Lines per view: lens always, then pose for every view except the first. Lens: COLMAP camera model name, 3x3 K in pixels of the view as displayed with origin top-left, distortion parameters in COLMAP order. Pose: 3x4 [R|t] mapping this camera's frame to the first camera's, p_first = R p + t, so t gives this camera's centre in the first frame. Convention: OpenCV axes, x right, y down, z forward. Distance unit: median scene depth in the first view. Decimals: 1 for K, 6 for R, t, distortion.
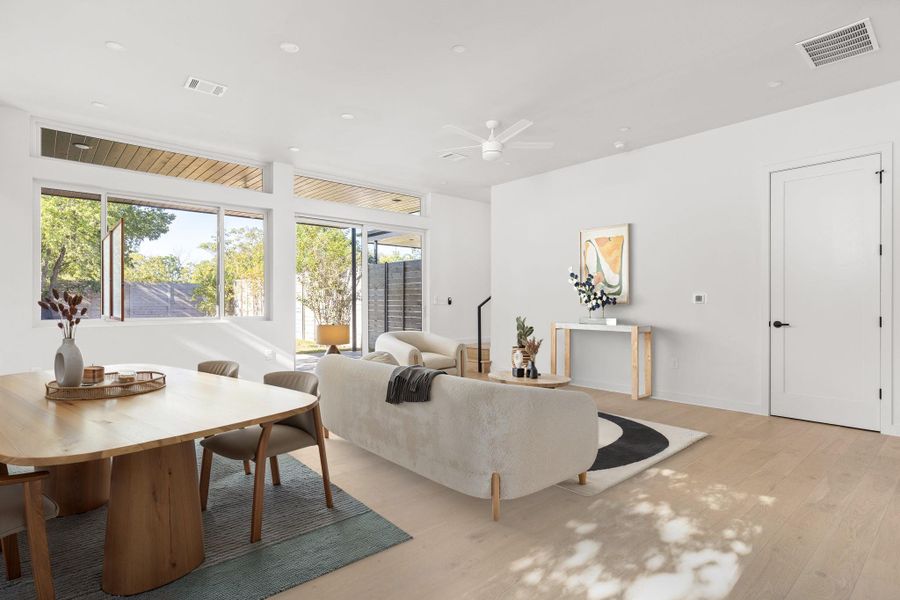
lens RADIAL K [[463.2, 0, 450.0], [0, 463.2, 300.0], [0, 0, 1]] dist [-0.001516, -0.000101]
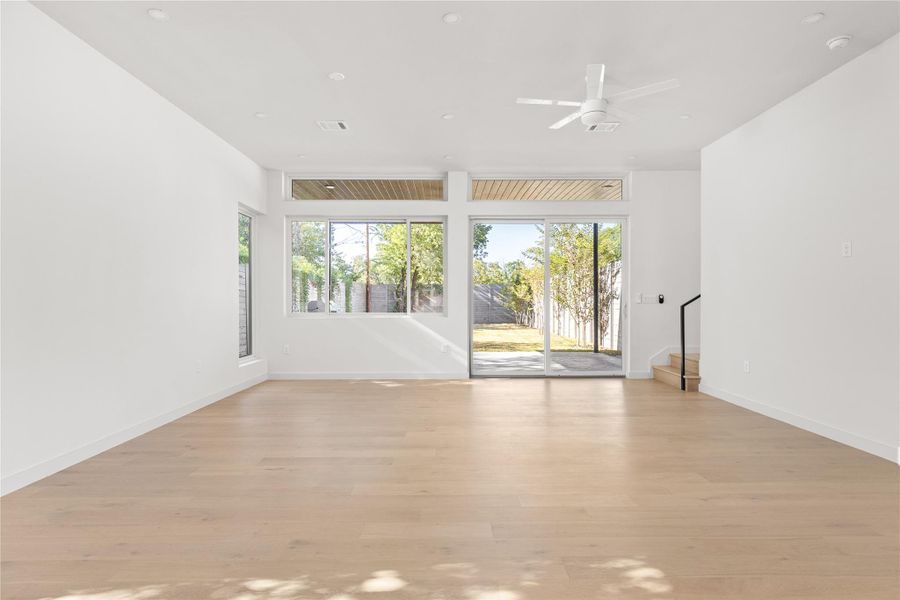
lens RADIAL K [[463.2, 0, 450.0], [0, 463.2, 300.0], [0, 0, 1]] dist [-0.001516, -0.000101]
pose [[0.752957, -0.001822, -0.658067, 0.281188], [0.002645, 0.999996, 0.000258, 0.002818], [0.658064, -0.001935, 0.752960, 0.149651]]
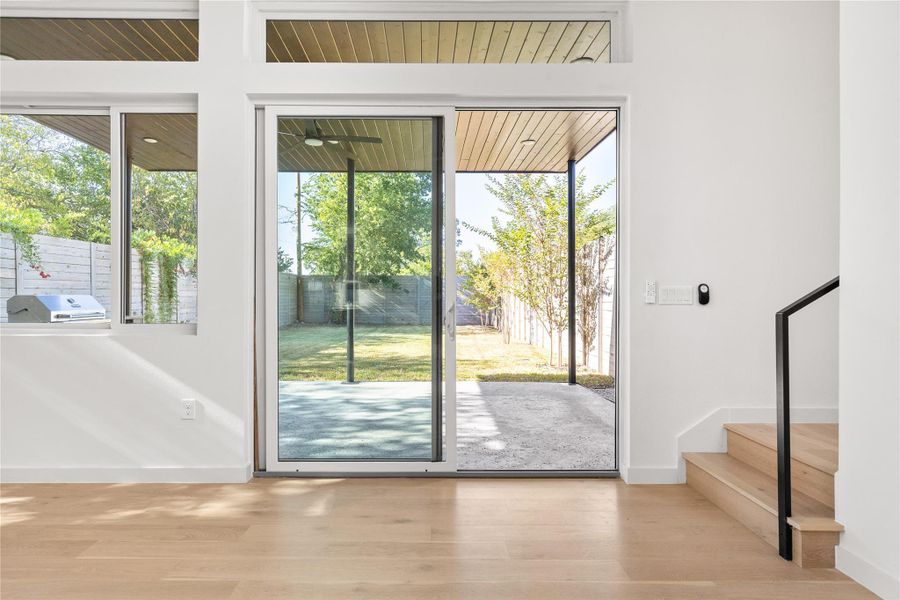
lens RADIAL K [[510.5, 0, 435.8], [0, 510.5, 290.1], [0, 0, 1]] dist [0.006156, 0.000783]
pose [[0.761176, -0.005661, -0.648521, 0.103287], [-0.001526, 0.999944, -0.010520, 0.003431], [0.648544, 0.008997, 0.761124, 0.634074]]
